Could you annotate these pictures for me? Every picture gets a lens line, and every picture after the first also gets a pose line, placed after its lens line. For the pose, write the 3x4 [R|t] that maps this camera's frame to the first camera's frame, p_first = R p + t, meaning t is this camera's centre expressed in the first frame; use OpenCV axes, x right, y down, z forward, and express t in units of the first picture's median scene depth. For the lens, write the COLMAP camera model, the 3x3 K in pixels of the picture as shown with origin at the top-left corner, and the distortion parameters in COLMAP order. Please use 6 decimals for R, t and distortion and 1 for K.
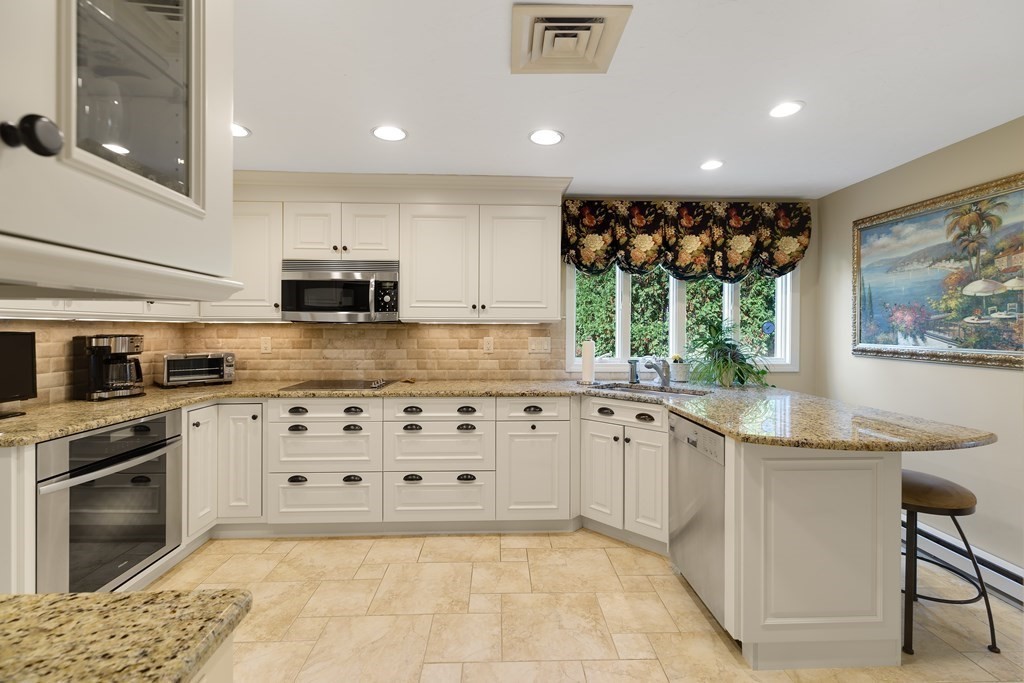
lens RADIAL K [[463.5, 0, 514.2], [0, 463.5, 329.0], [0, 0, 1]] dist [0.005273, -0.001301]
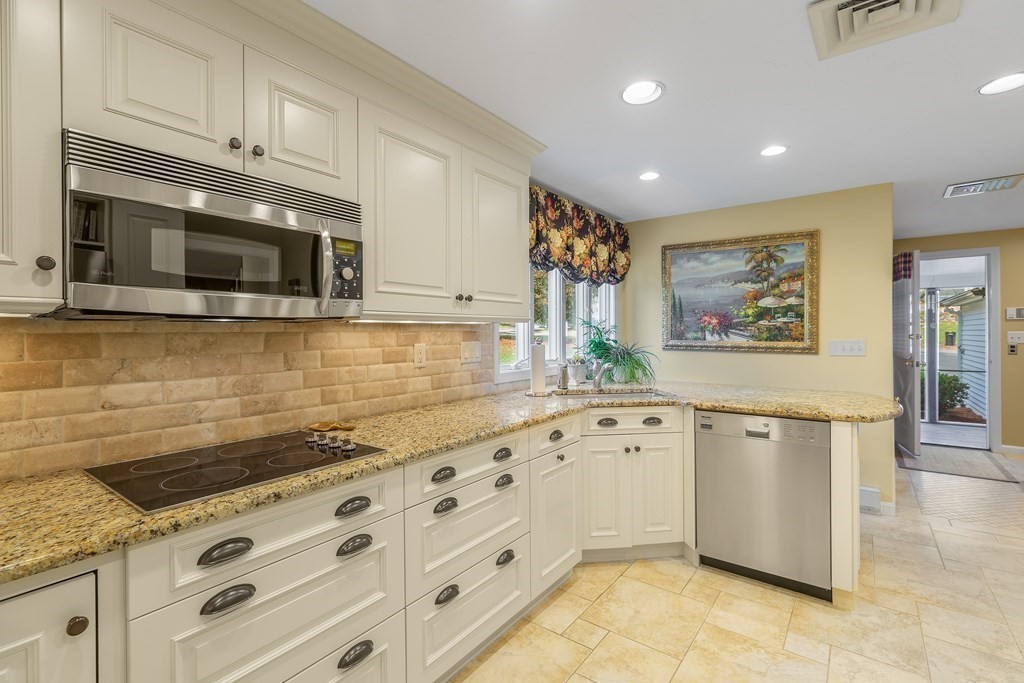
lens RADIAL K [[463.5, 0, 516.3], [0, 463.5, 332.2], [0, 0, 1]] dist [0.005273, -0.001301]
pose [[0.624744, -0.007869, 0.780790, -0.595773], [0.007812, 0.999962, 0.003827, -0.000470], [-0.780791, 0.003709, 0.624781, 0.567747]]
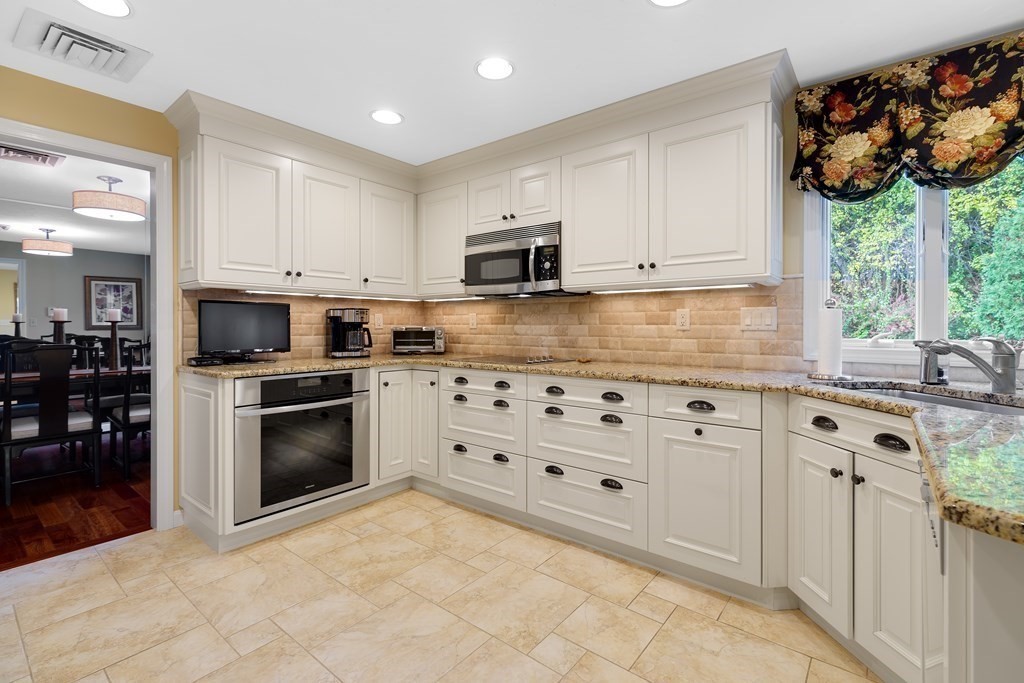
lens RADIAL K [[463.5, 0, 514.3], [0, 463.5, 324.9], [0, 0, 1]] dist [0.005273, -0.001301]
pose [[0.756557, -0.002086, -0.653924, 0.278448], [-0.000016, 0.999995, -0.003208, 0.055633], [0.653928, 0.002437, 0.756553, 0.301167]]
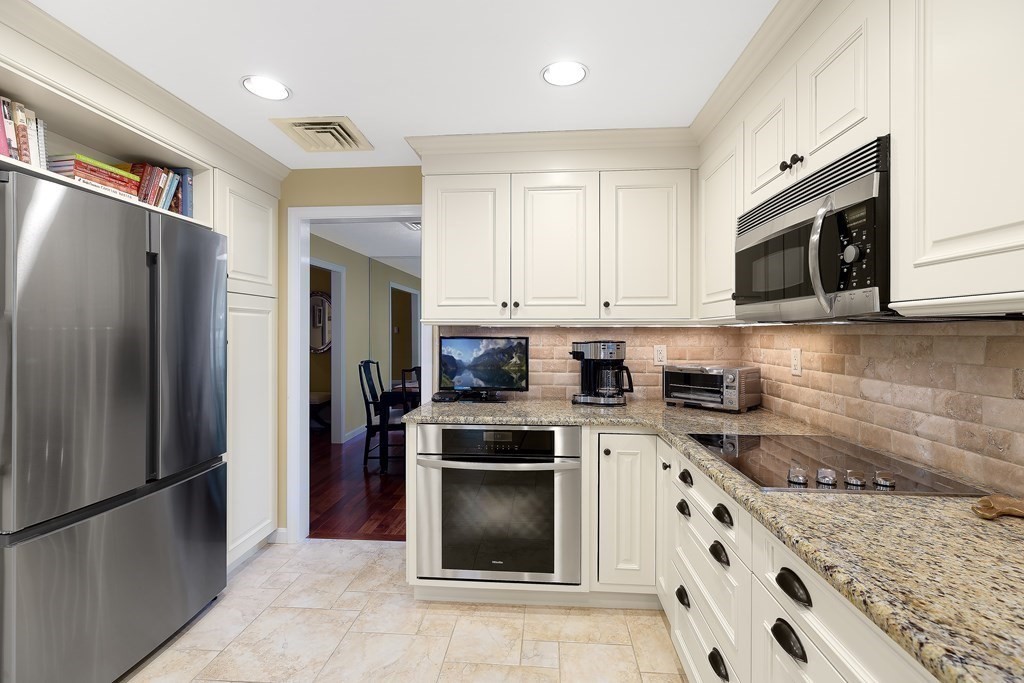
lens RADIAL K [[463.5, 0, 510.0], [0, 463.5, 334.9], [0, 0, 1]] dist [0.005273, -0.001301]
pose [[-0.110540, 0.003025, -0.993867, 0.128713], [-0.001407, 0.999994, 0.003200, -0.002301], [0.993871, 0.001752, -0.110535, 0.823436]]
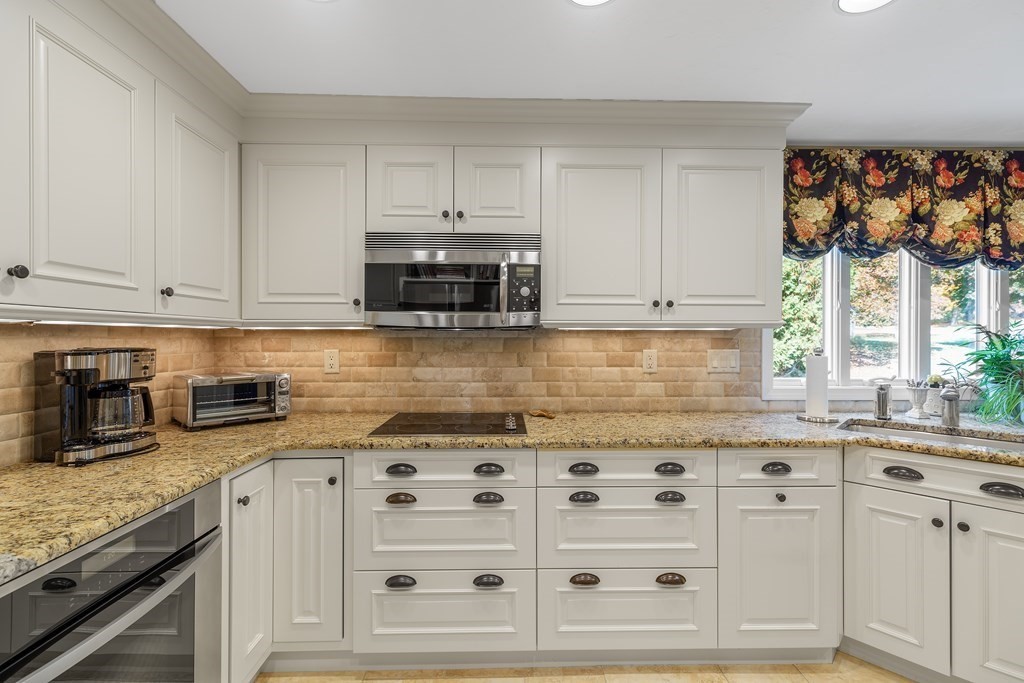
lens RADIAL K [[458.6, 0, 514.3], [0, 458.6, 335.6], [0, 0, 1]] dist [0.002804, -0.000066]
pose [[0.999851, -0.000877, -0.017262, -0.296334], [0.000823, 0.999995, -0.003133, -0.001606], [0.017265, 0.003119, 0.999846, 0.379269]]
